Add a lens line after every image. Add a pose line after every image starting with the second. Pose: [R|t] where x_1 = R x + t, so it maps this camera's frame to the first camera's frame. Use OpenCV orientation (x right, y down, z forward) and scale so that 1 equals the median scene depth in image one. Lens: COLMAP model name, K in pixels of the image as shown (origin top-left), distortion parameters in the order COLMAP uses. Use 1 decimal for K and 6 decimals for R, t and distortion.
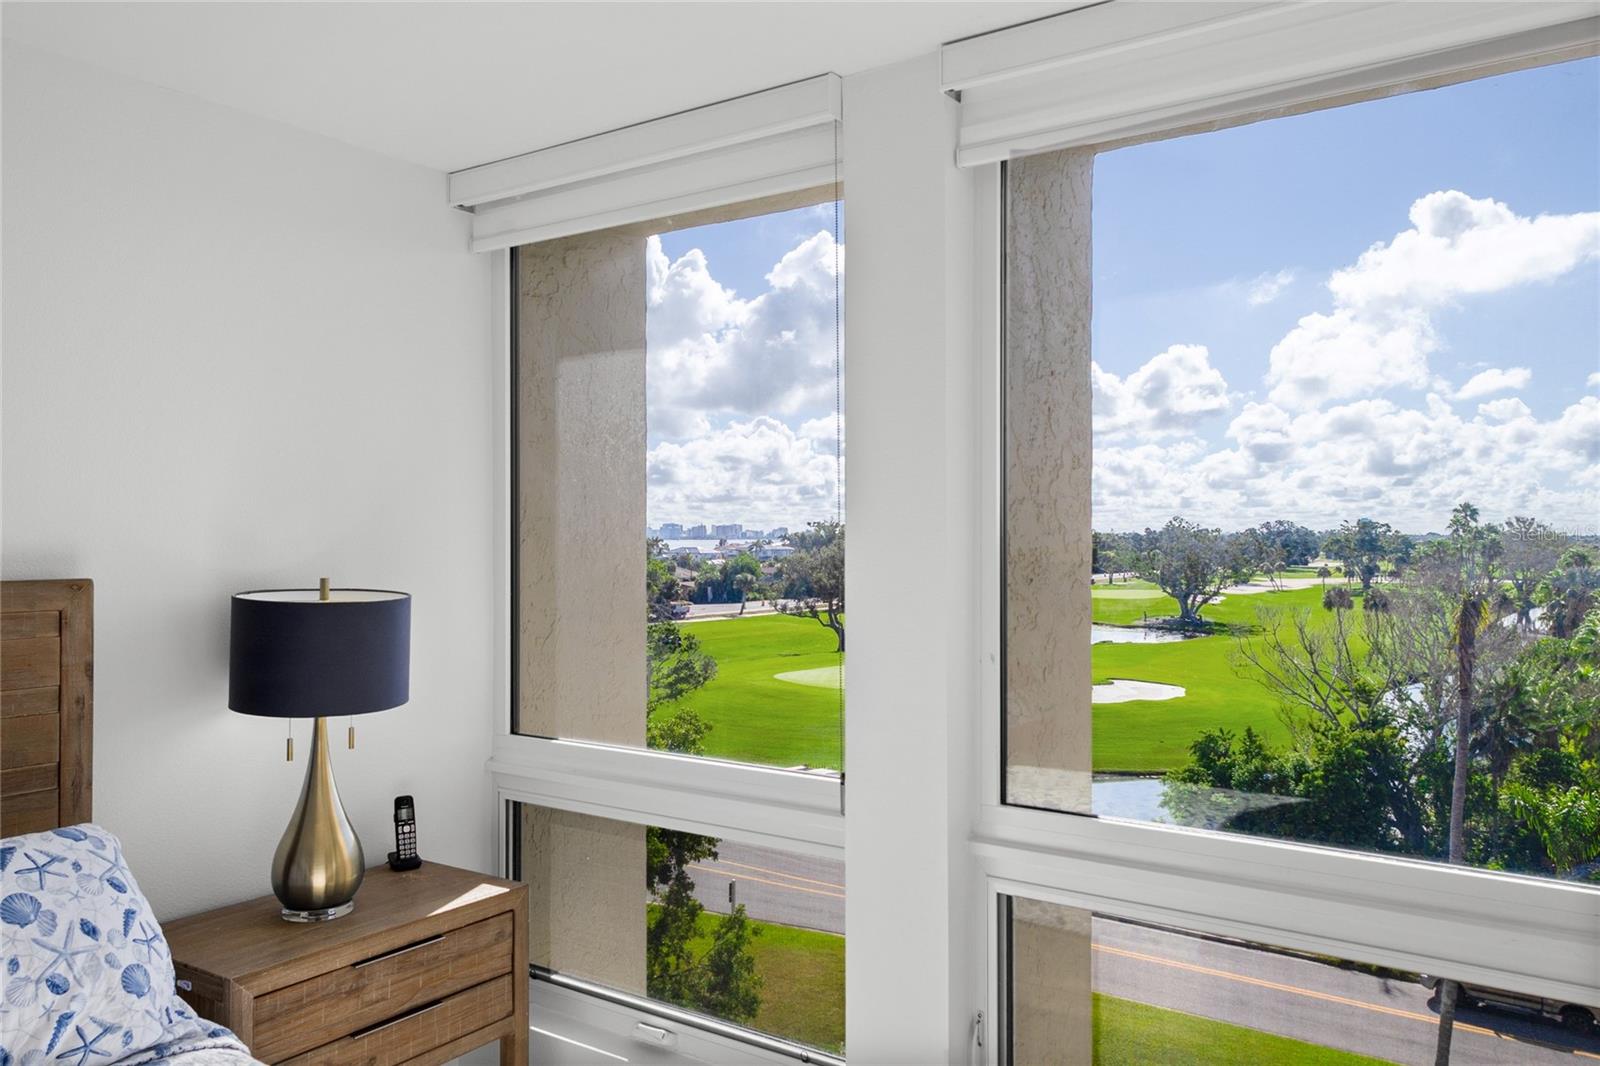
lens RADIAL K [[1197.6, 0, 791.2], [0, 1197.6, 548.5], [0, 0, 1]] dist [0.013698, 0.000978]
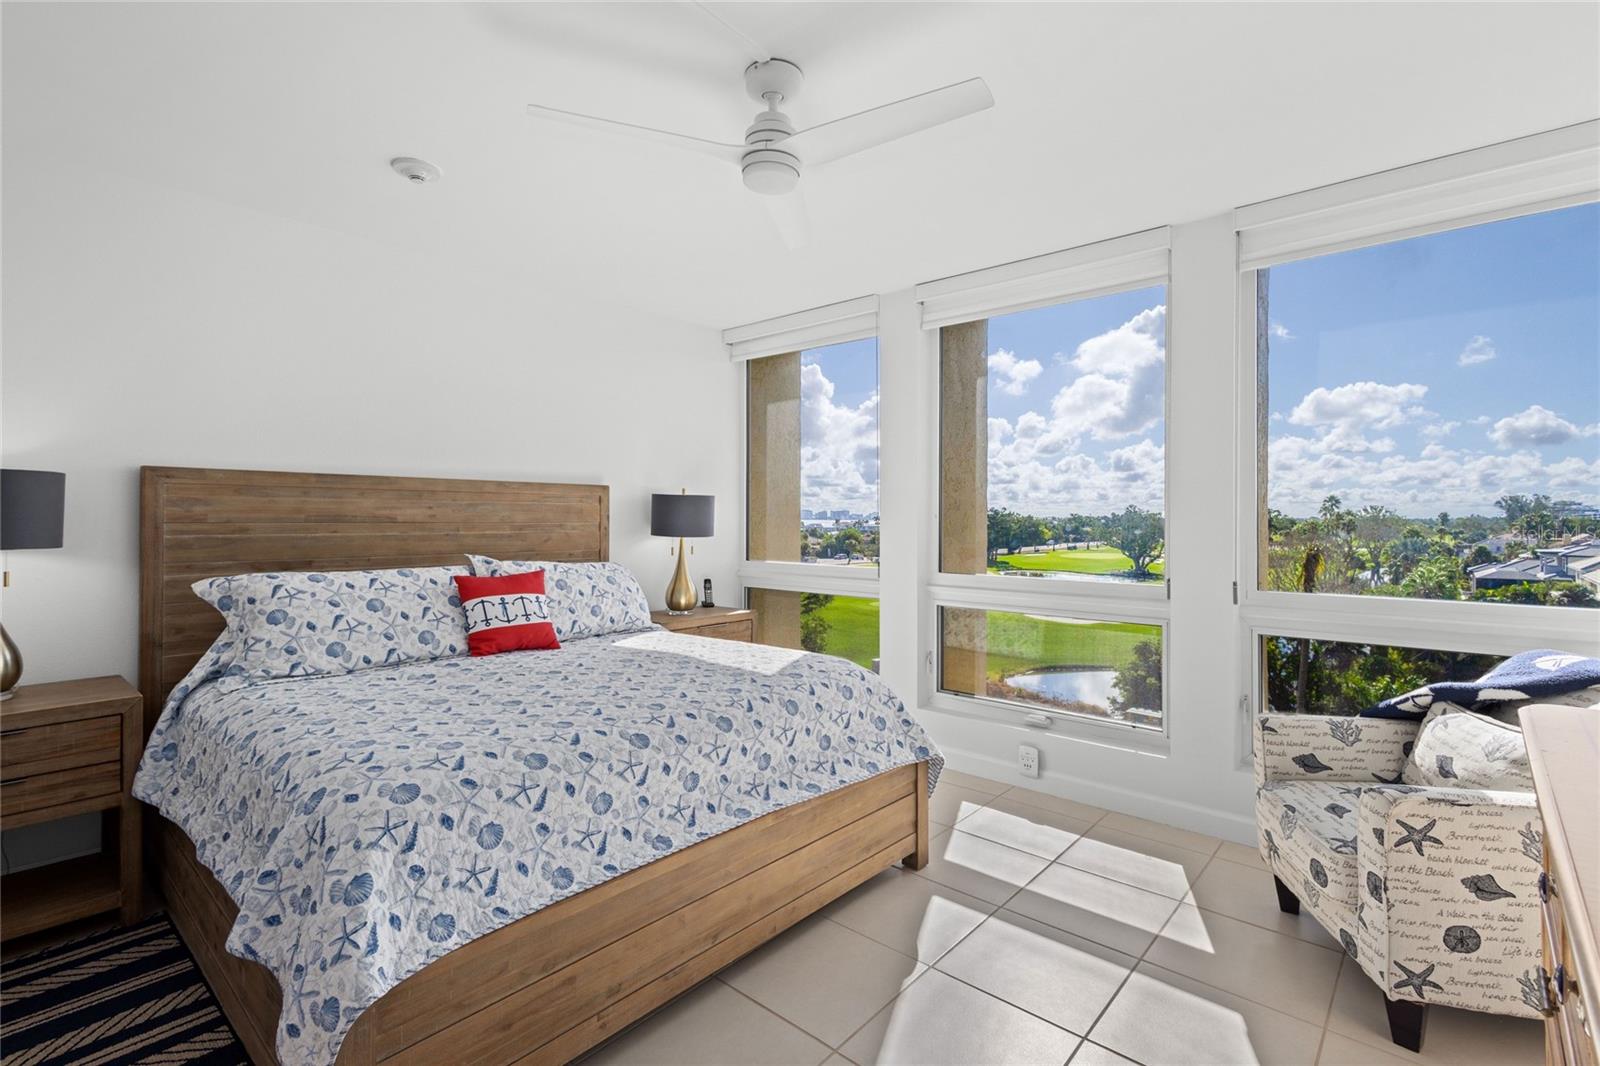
lens RADIAL K [[741.5, 0, 794.2], [0, 741.5, 523.6], [0, 0, 1]] dist [0.006717, 0.000106]
pose [[0.993352, 0.003030, -0.115076, 0.044487], [-0.003264, 0.999993, -0.001846, 0.106621], [0.115069, 0.002209, 0.993355, -0.615539]]
